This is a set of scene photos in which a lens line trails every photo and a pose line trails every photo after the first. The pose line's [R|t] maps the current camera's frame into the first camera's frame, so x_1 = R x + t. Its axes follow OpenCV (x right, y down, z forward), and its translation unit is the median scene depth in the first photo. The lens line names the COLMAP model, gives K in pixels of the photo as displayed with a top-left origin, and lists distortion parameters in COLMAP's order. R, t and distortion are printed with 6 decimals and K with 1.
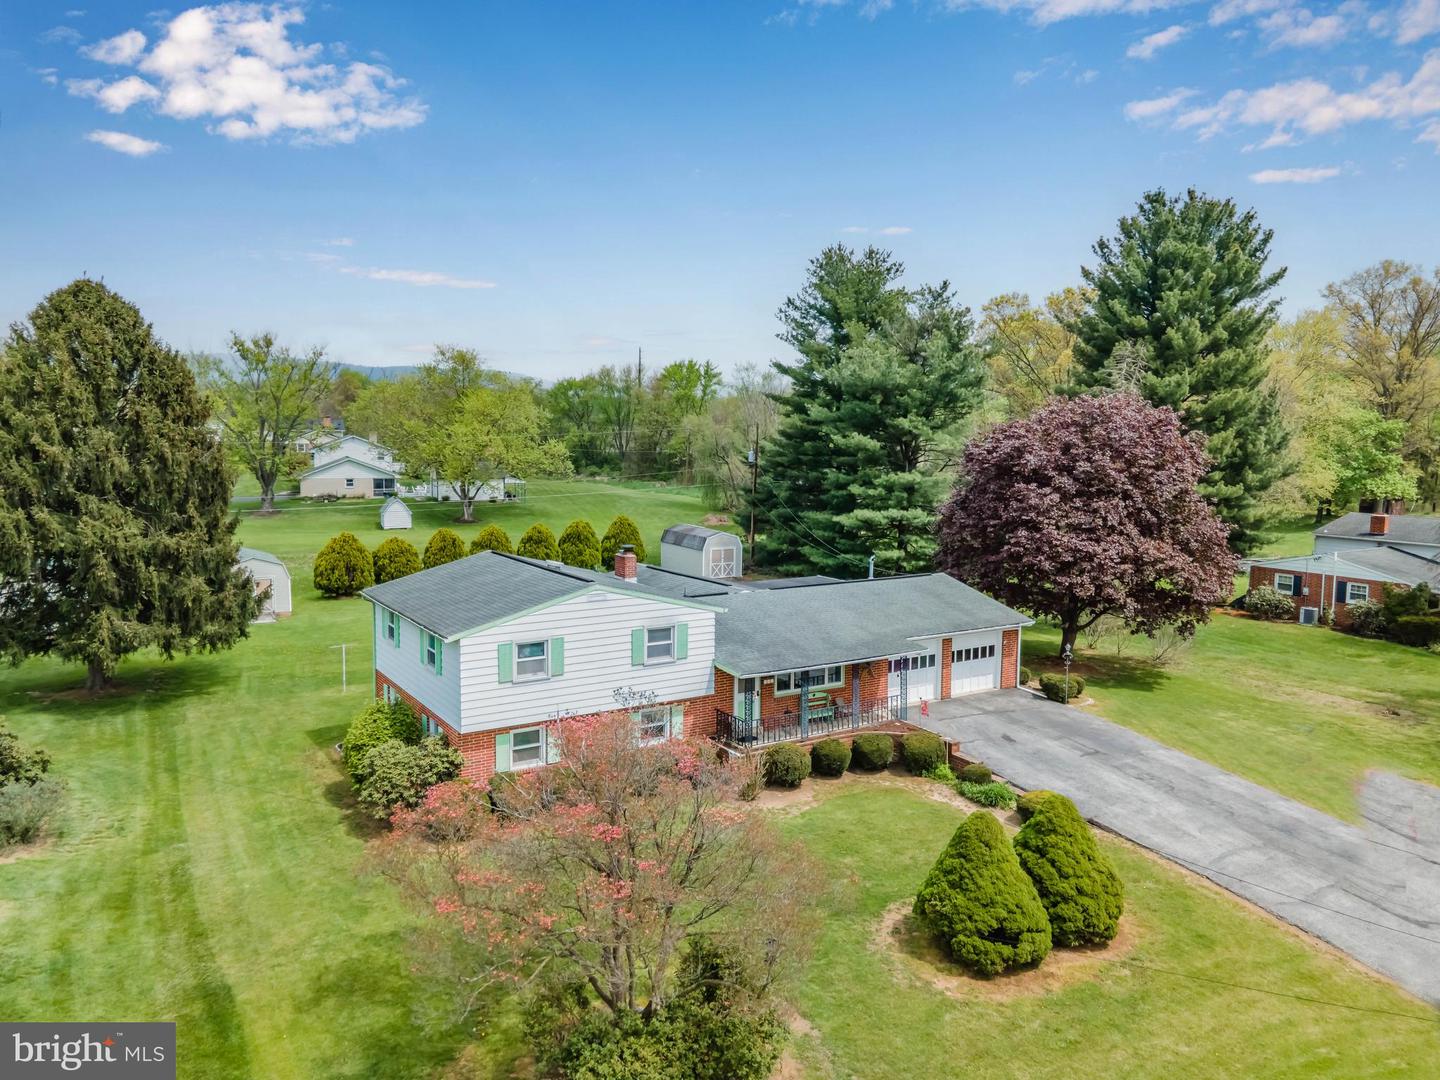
lens RADIAL K [[1087.3, 0, 738.7], [0, 1087.3, 538.7], [0, 0, 1]] dist [0.011892, 0.092504]
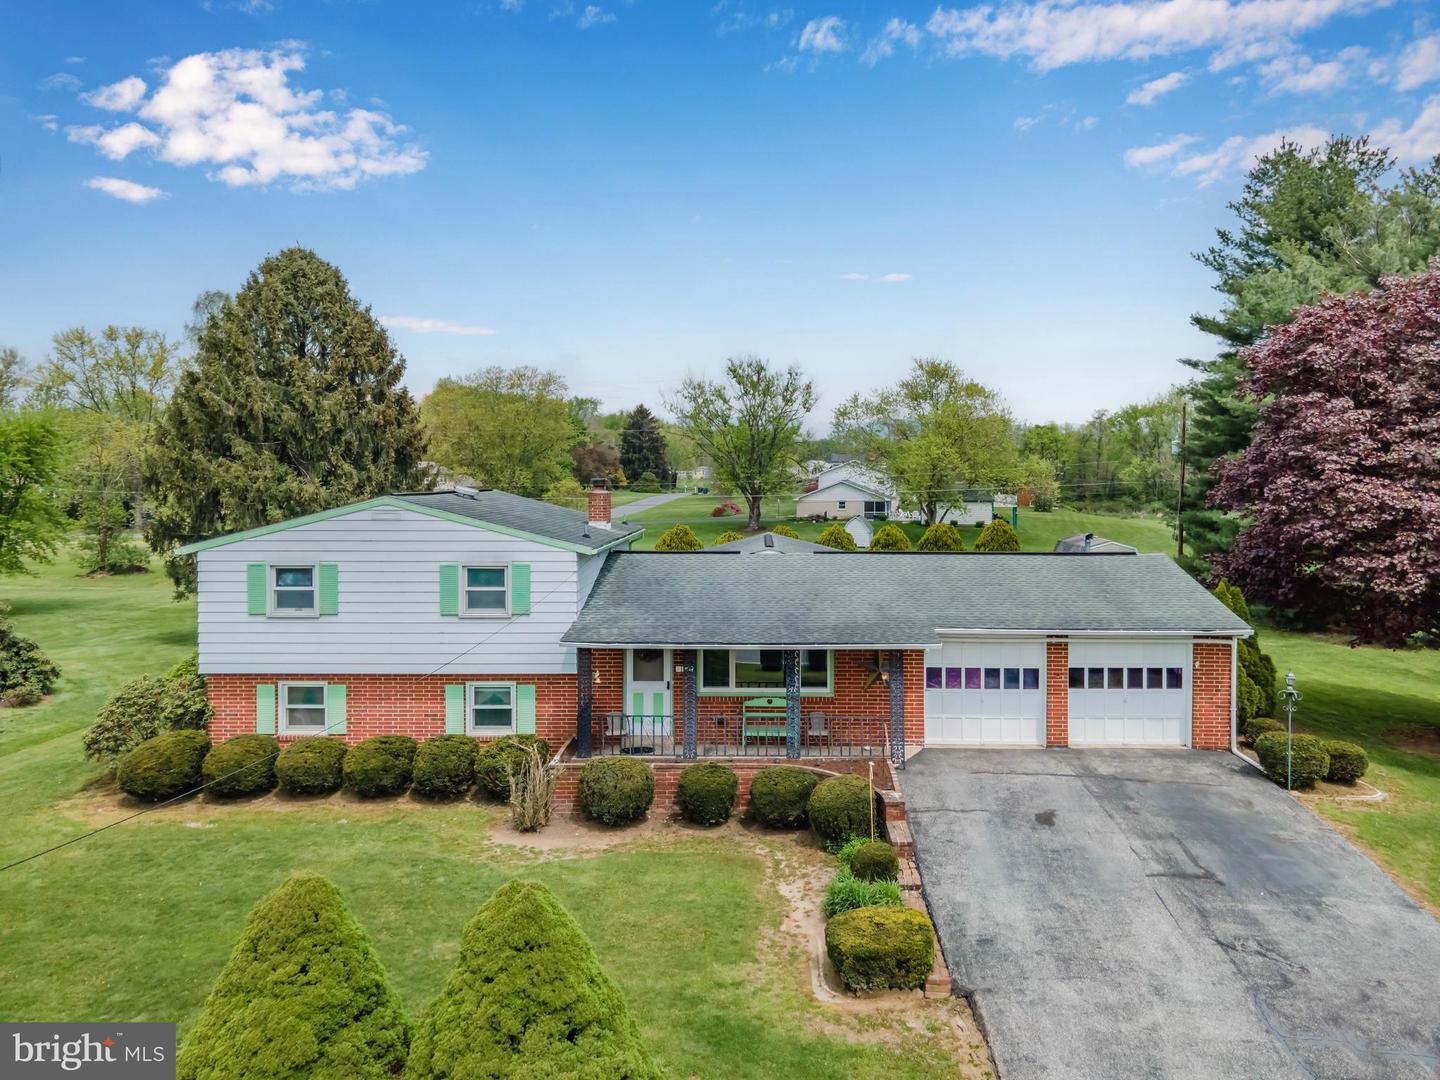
lens RADIAL K [[1073.5, 0, 738.5], [0, 1073.5, 511.4], [0, 0, 1]] dist [-0.008799, 0.089442]
pose [[0.820774, 0.006681, -0.571214, 0.425646], [-0.052600, 0.996568, -0.063925, 0.075170], [0.568826, 0.082514, 0.818308, 0.472823]]
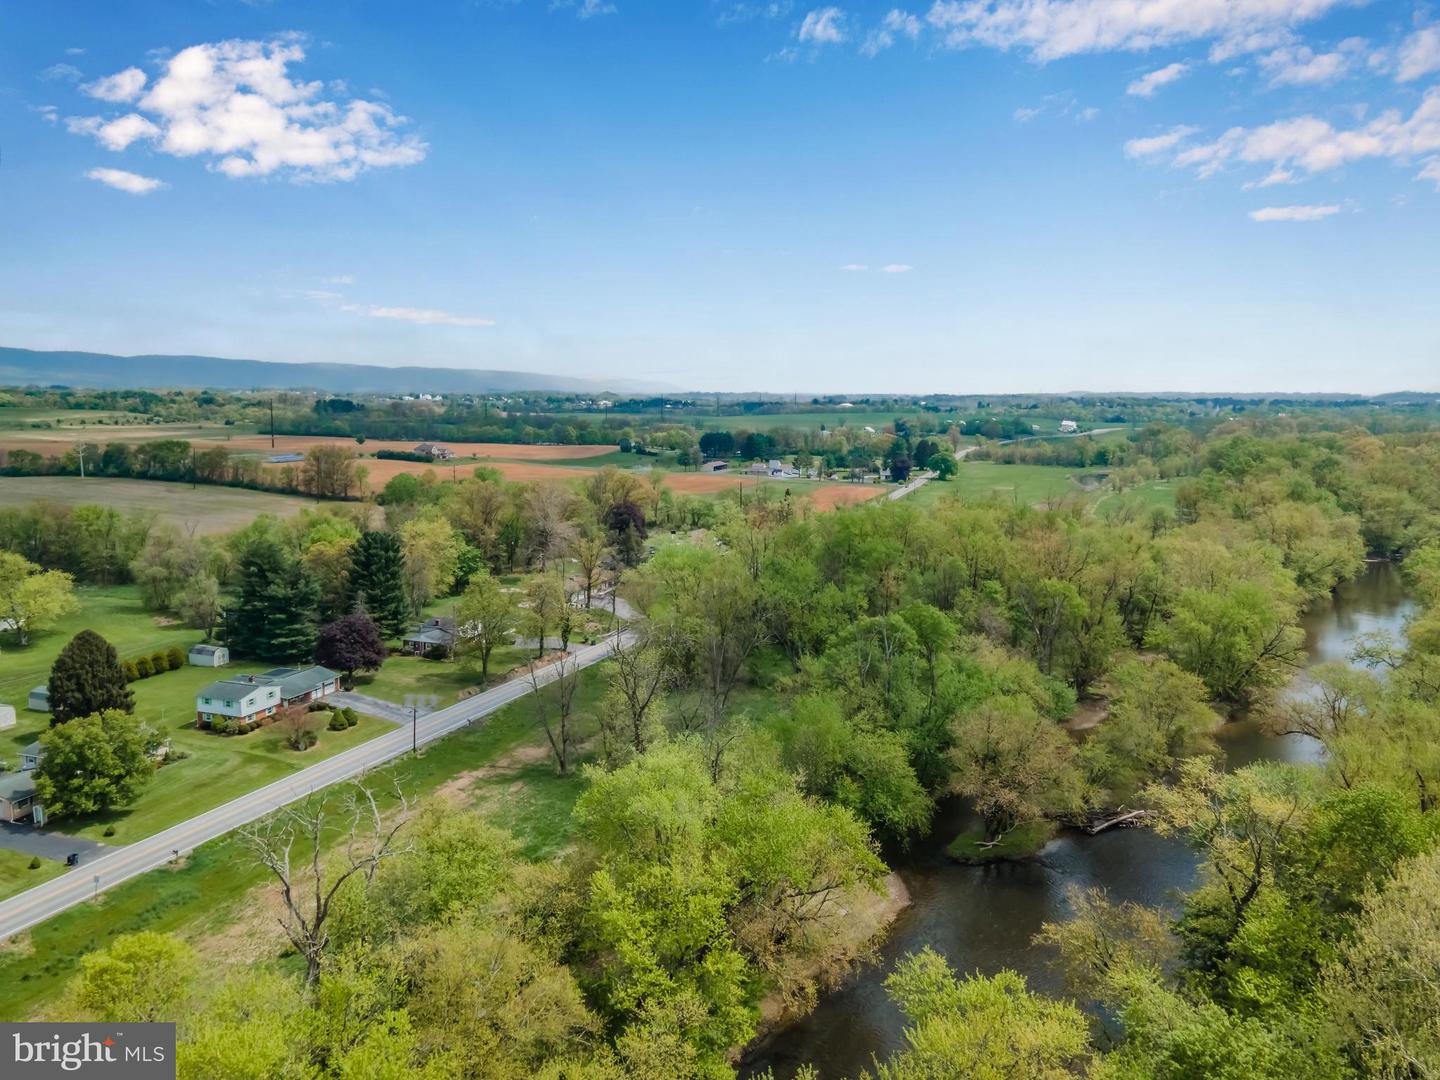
lens RADIAL K [[1073.5, 0, 738.5], [0, 1073.5, 511.4], [0, 0, 1]] dist [-0.008799, 0.089442]
pose [[0.804885, -0.077474, 0.588352, -1.170526], [0.072383, 0.996856, 0.032243, -0.747504], [-0.589000, 0.016634, 0.807962, -4.304342]]
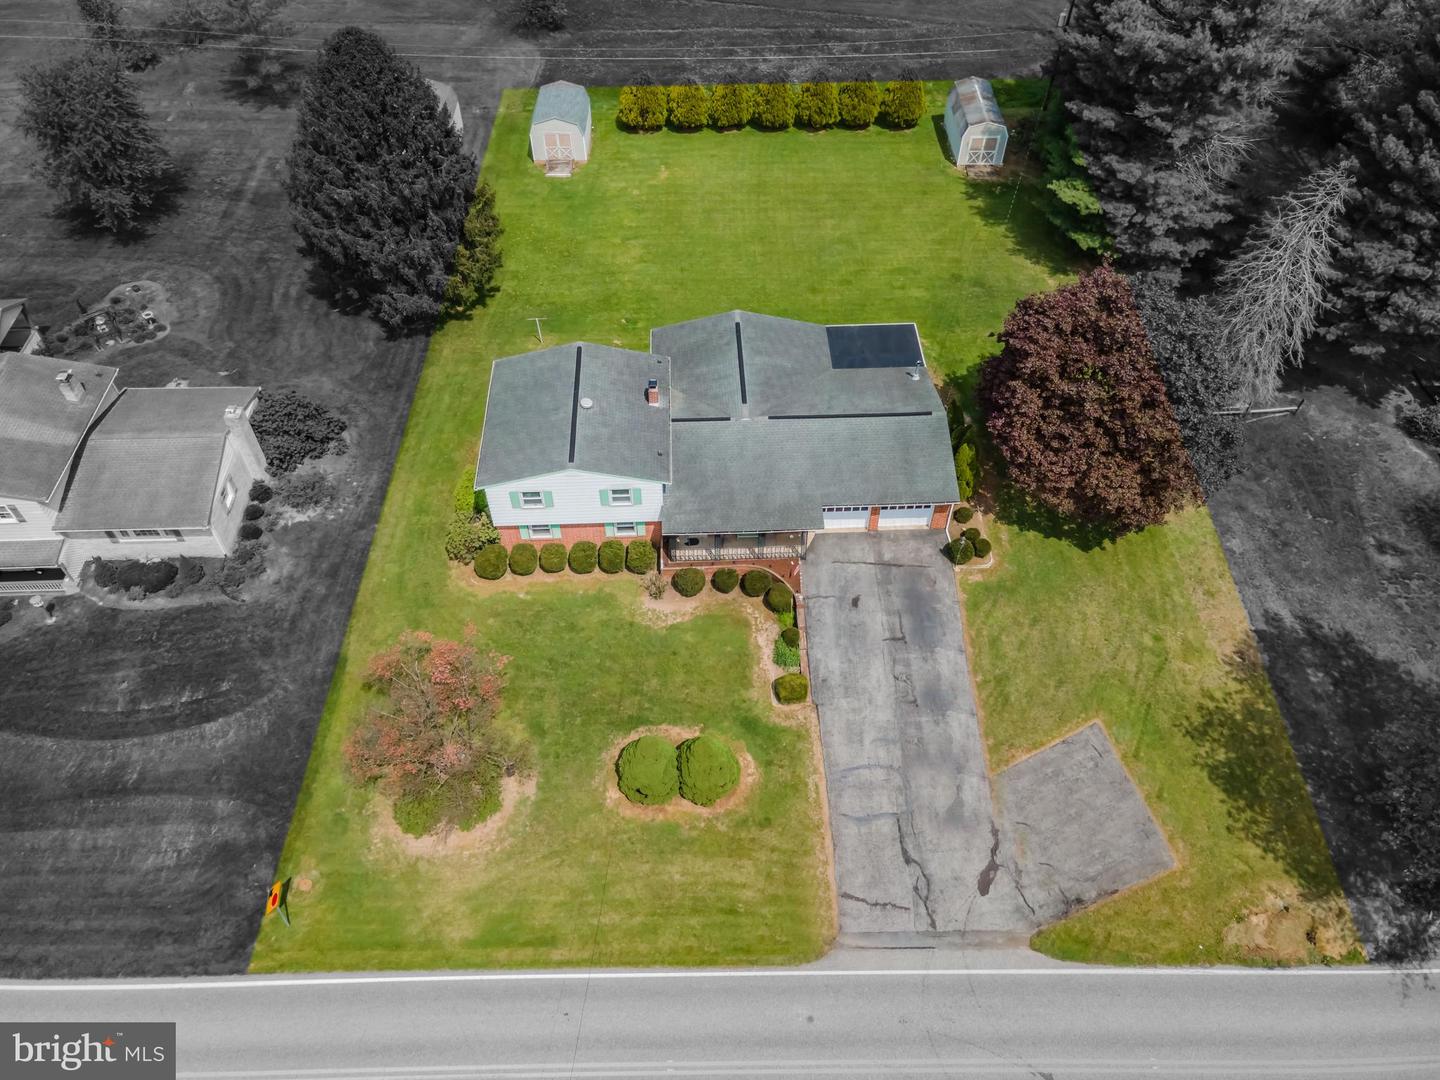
lens RADIAL K [[1107.9, 0, 740.2], [0, 1107.9, 514.3], [0, 0, 1]] dist [0.082627, -0.002833]
pose [[0.861697, 0.379823, -0.336470, 0.567924], [-0.057683, 0.732122, 0.678727, -0.892100], [0.504133, -0.565449, 0.652777, 0.031224]]
